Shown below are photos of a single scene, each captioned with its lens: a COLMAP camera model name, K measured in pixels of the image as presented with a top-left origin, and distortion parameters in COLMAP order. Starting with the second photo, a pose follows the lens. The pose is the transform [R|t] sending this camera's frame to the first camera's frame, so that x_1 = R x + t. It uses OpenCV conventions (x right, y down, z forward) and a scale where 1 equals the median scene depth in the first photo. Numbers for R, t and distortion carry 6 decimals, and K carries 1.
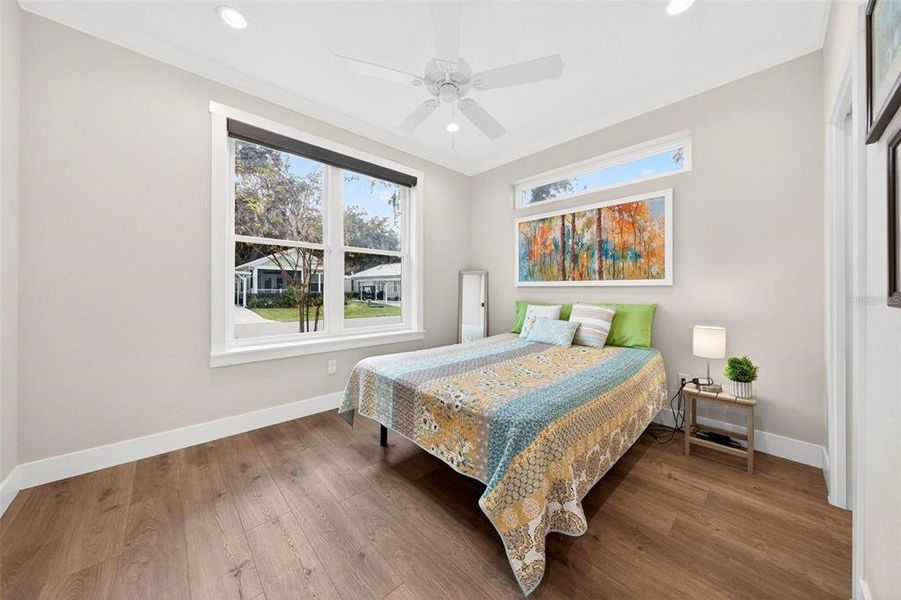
lens RADIAL K [[306.2, 0, 451.5], [0, 306.2, 292.6], [0, 0, 1]] dist [-0.001675, -0.000022]
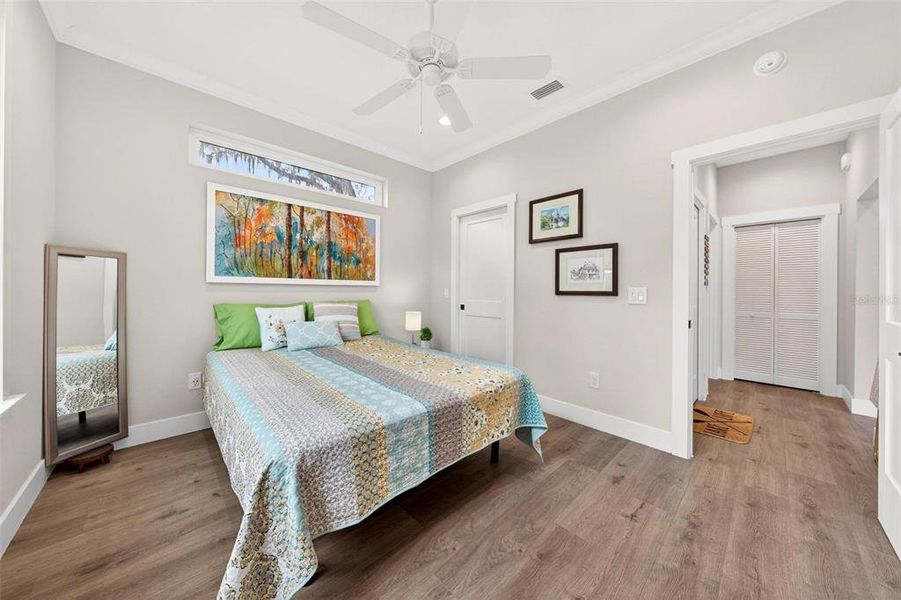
lens RADIAL K [[306.2, 0, 451.5], [0, 306.2, 292.4], [0, 0, 1]] dist [-0.001675, -0.000022]
pose [[-0.006206, -0.010851, 0.999922, -0.576478], [-0.001312, 0.999940, 0.010843, -0.007521], [-0.999980, -0.001244, -0.006220, 0.583187]]
